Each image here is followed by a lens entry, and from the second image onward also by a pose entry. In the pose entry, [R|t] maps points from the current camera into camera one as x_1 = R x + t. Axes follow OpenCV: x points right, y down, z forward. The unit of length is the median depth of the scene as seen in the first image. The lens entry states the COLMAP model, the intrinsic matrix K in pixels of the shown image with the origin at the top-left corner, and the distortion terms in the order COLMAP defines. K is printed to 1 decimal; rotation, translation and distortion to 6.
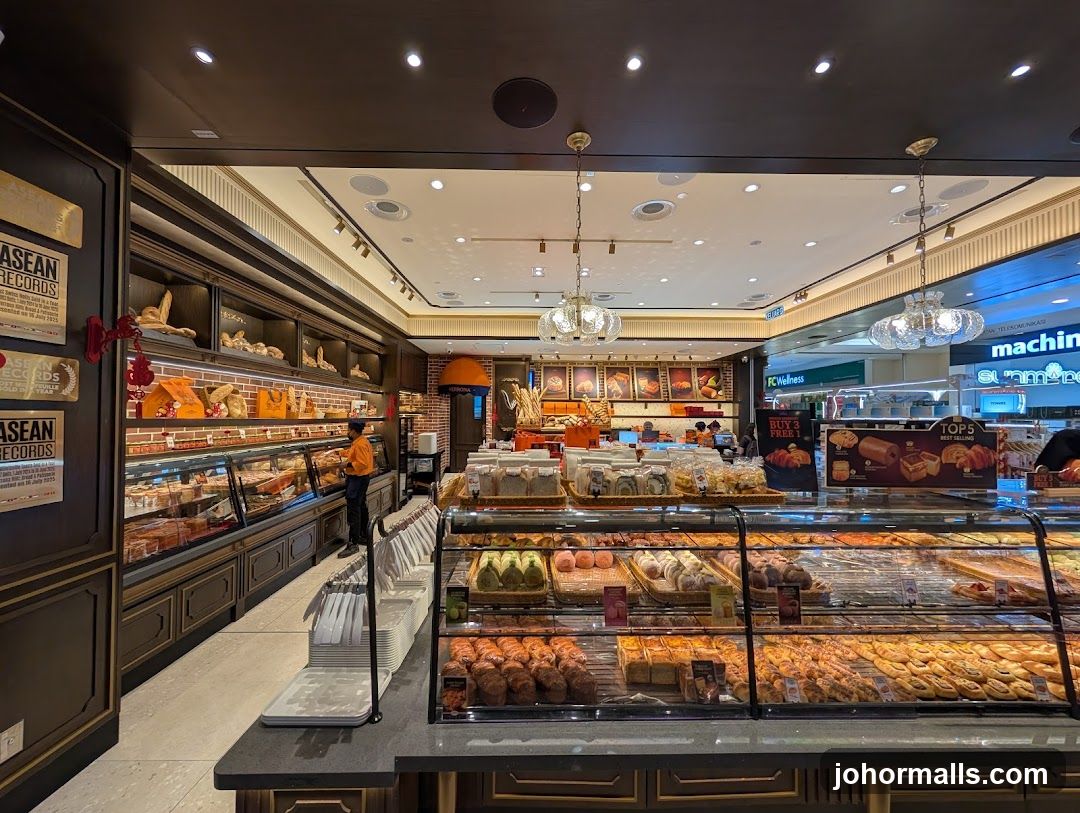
lens RADIAL K [[405.4, 0, 538.3], [0, 405.4, 413.7], [0, 0, 1]] dist [-0.002036, -0.000173]
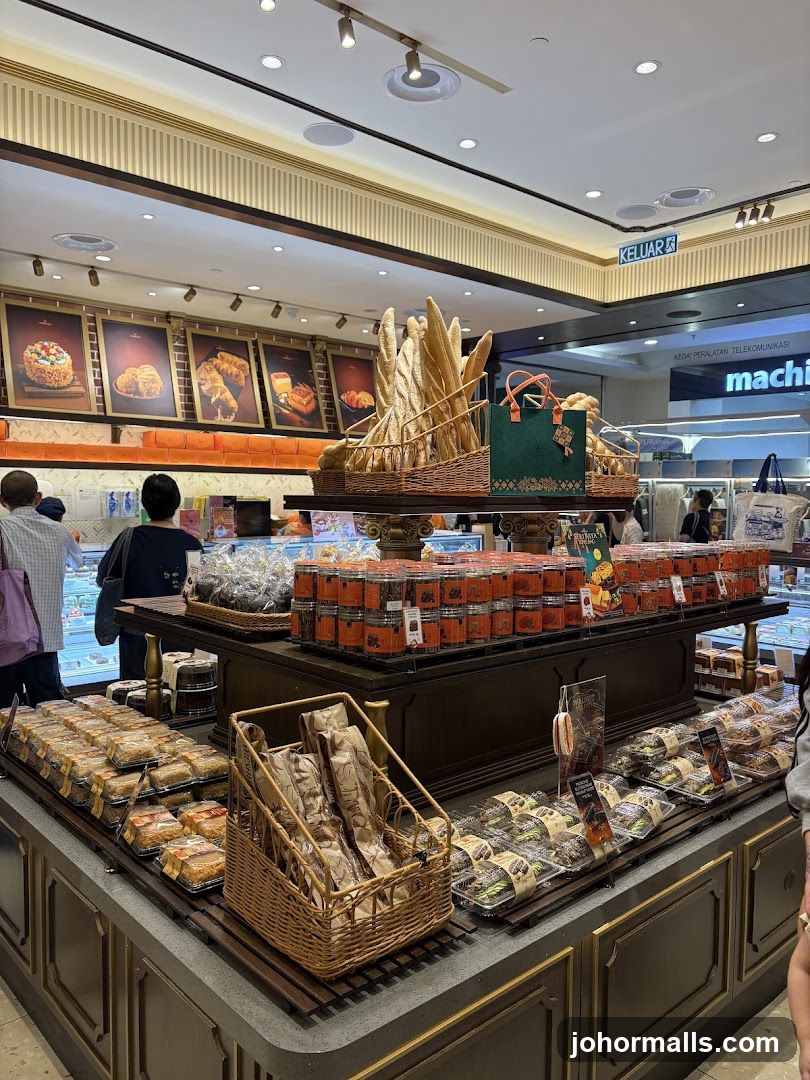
lens RADIAL K [[820.9, 0, 405.9], [0, 820.9, 540.9], [0, 0, 1]] dist [0.026190, -0.000485]
pose [[0.742163, -0.038375, 0.669120, -0.220433], [-0.005899, 0.997947, 0.063776, 0.026475], [-0.670194, -0.051279, 0.740413, 0.350514]]
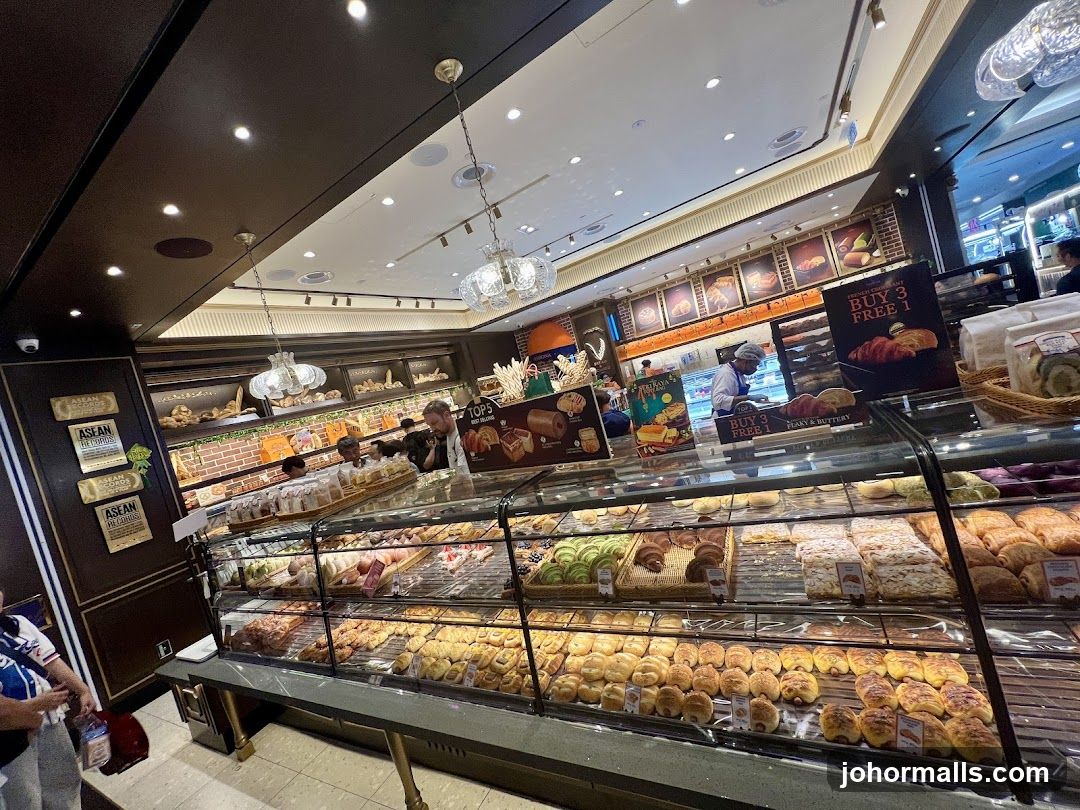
lens RADIAL K [[433.7, 0, 539.8], [0, 433.7, 398.9], [0, 0, 1]] dist [-0.000523, 0.000026]
pose [[0.830239, -0.222773, -0.510955, 0.326750], [0.277646, 0.960133, 0.032528, 0.003556], [0.483338, -0.168871, 0.858992, 0.047331]]
